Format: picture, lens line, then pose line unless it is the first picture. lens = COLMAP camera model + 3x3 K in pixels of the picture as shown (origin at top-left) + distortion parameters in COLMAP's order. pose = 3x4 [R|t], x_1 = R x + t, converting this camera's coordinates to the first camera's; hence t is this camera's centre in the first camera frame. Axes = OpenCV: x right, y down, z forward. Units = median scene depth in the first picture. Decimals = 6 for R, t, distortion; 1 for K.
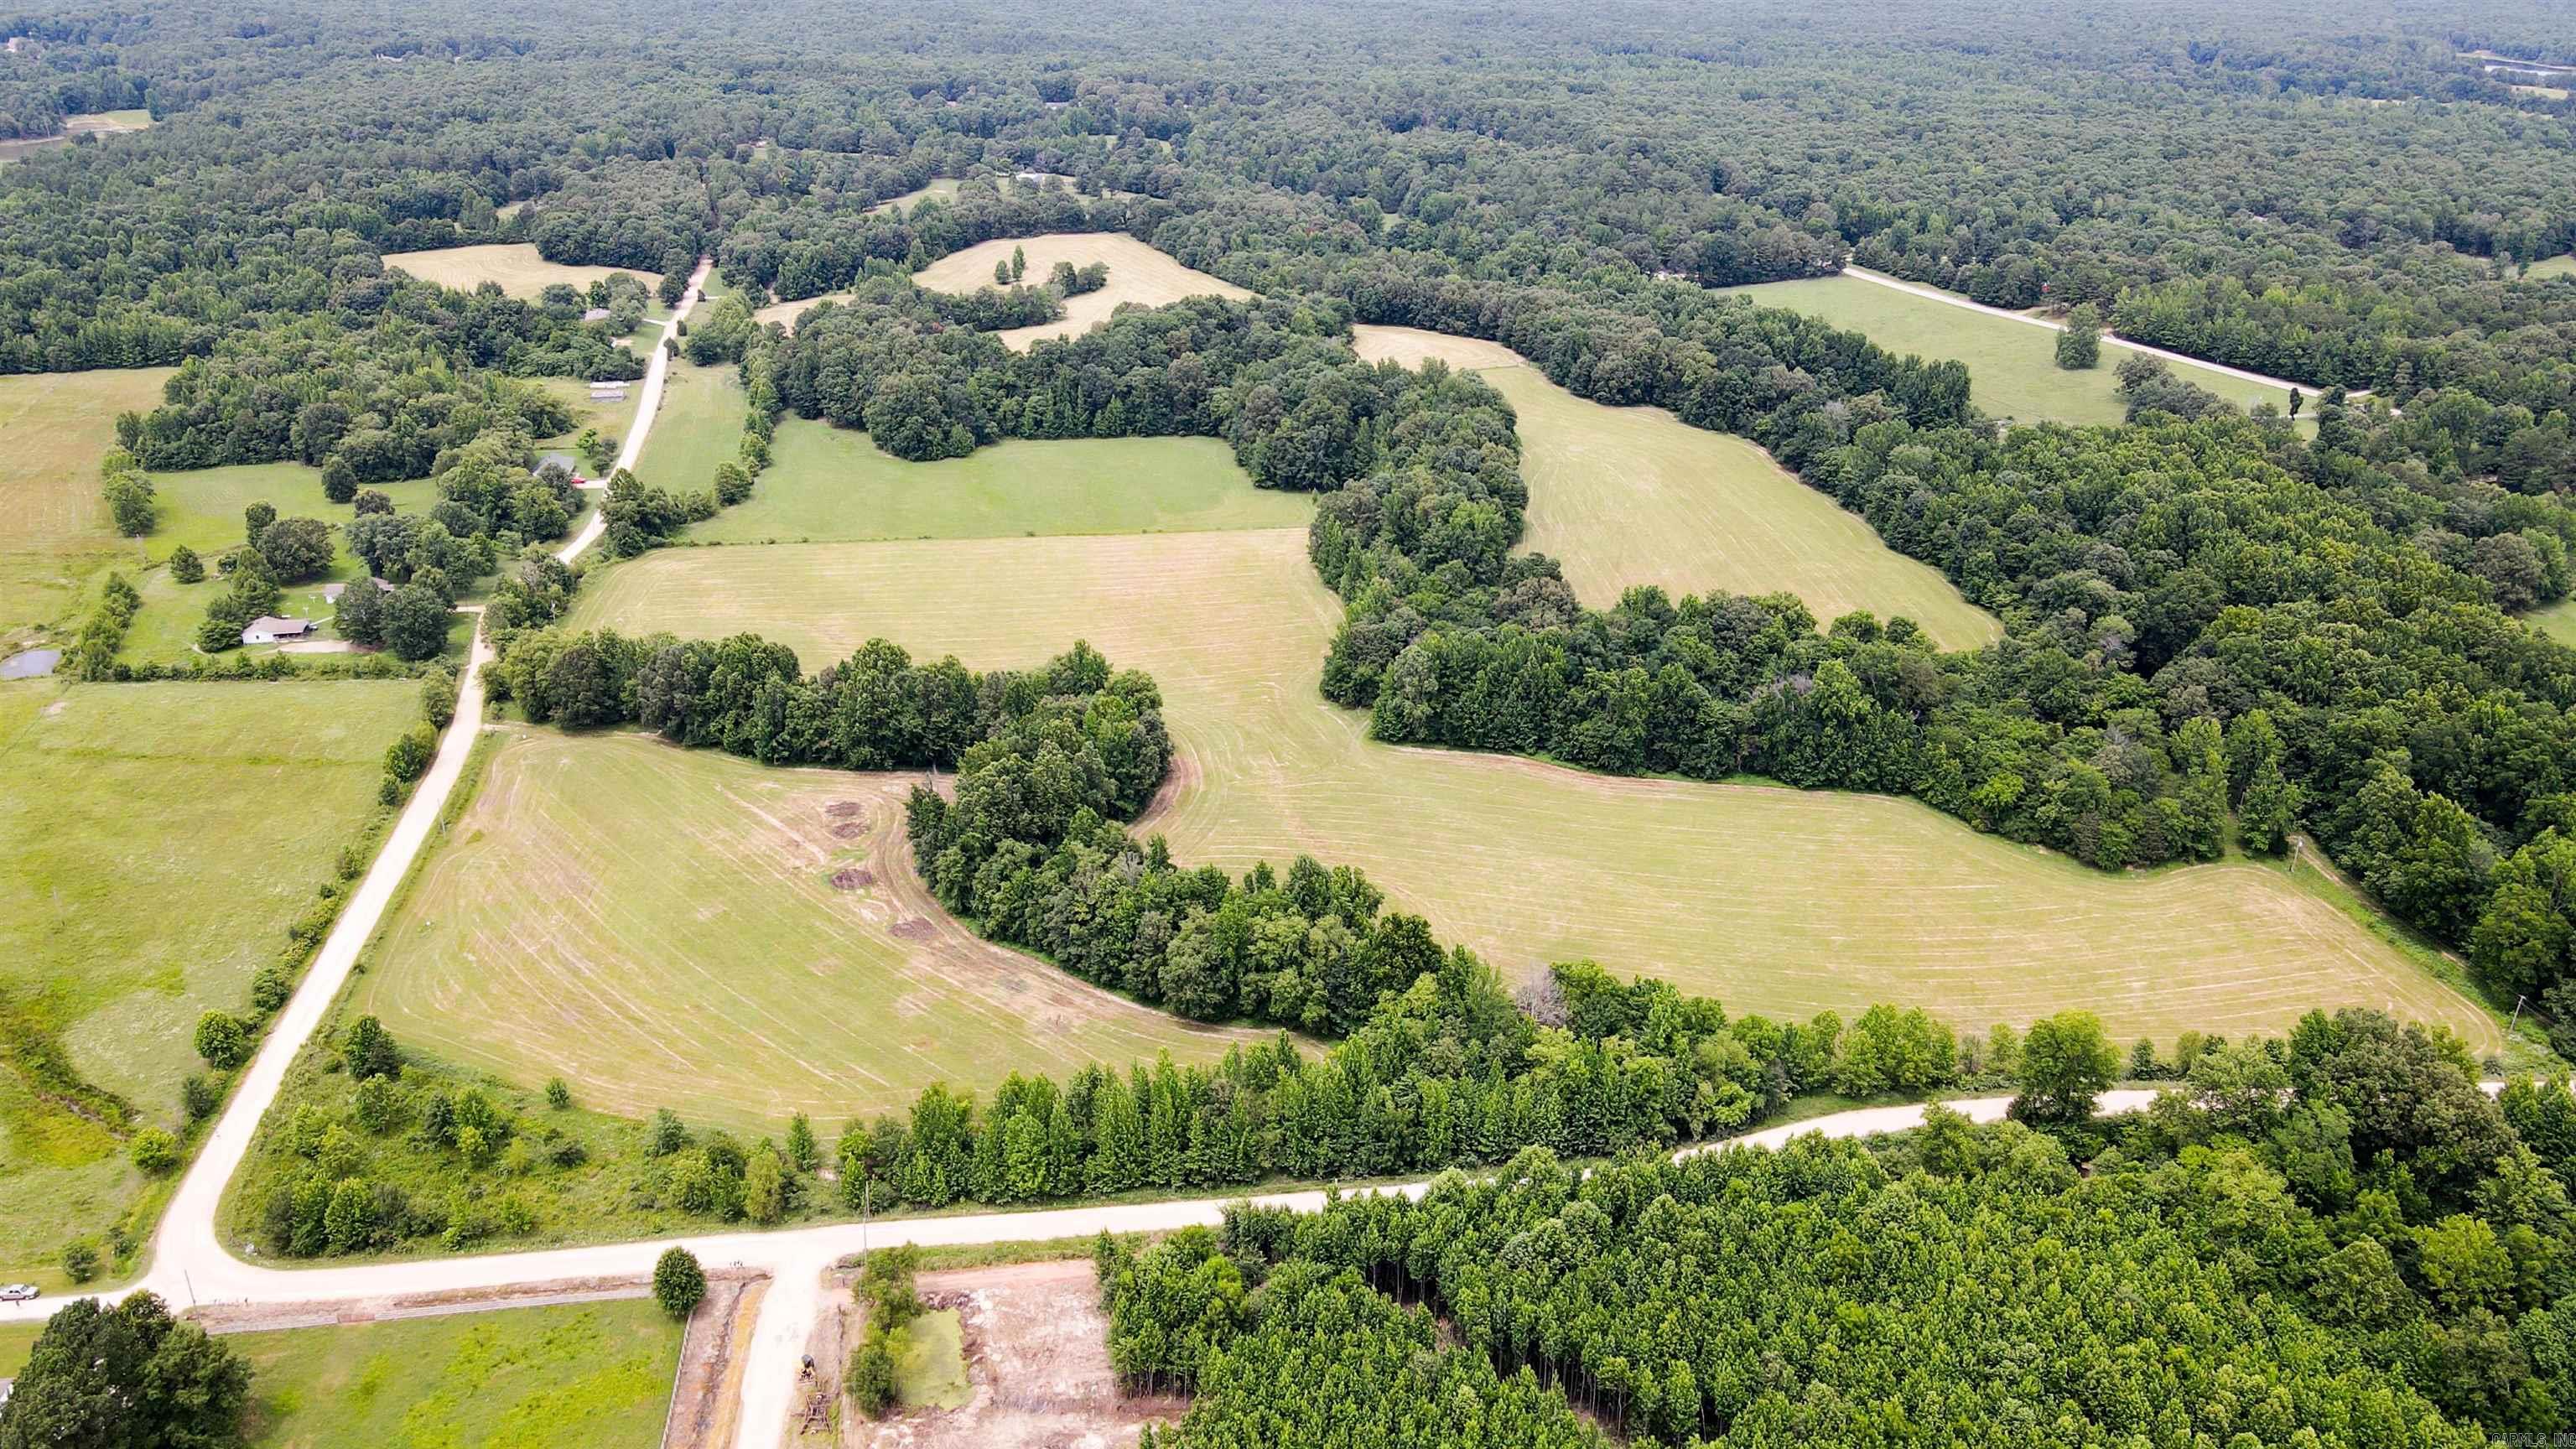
lens RADIAL K [[1898.5, 0, 1270.9], [0, 1898.5, 730.8], [0, 0, 1]] dist [-0.001126, 0.031636]
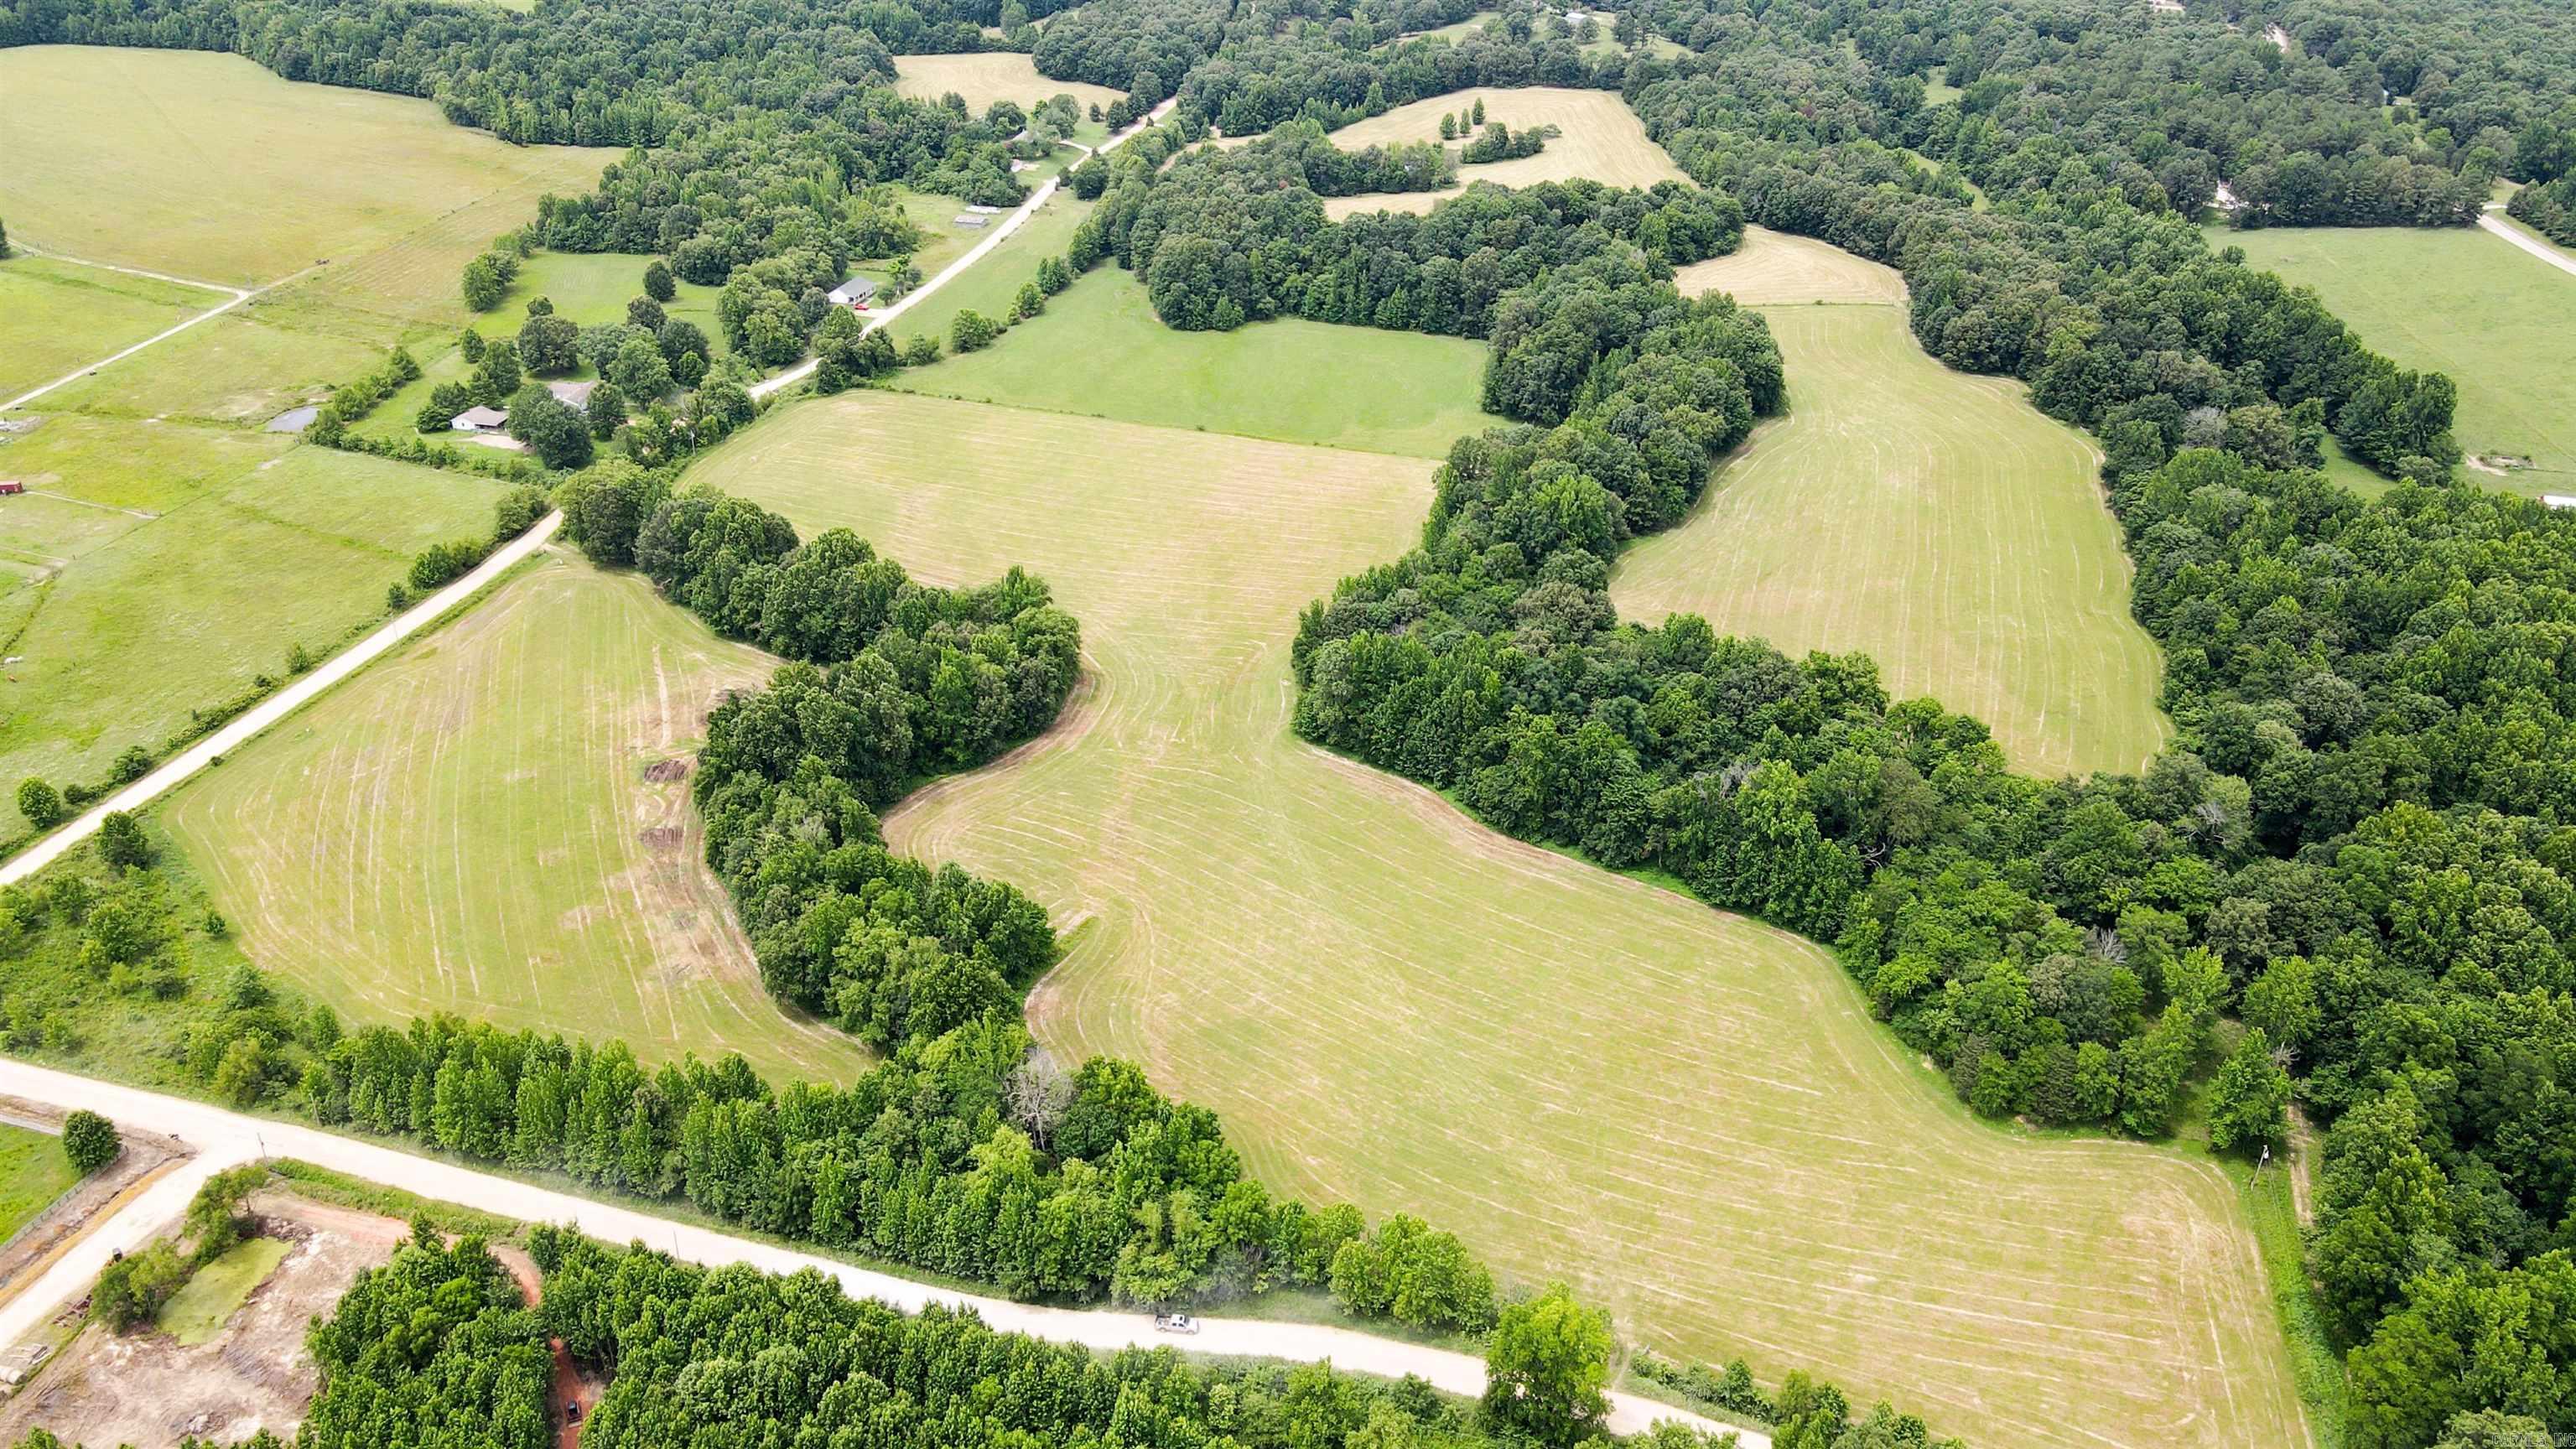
lens RADIAL K [[1898.5, 0, 1268.9], [0, 1898.5, 723.2], [0, 0, 1]] dist [-0.001126, 0.031636]
pose [[0.907432, 0.207968, -0.365126, 0.244729], [-0.173790, 0.976881, 0.124499, -0.072281], [0.382576, -0.049519, 0.922596, 0.110051]]
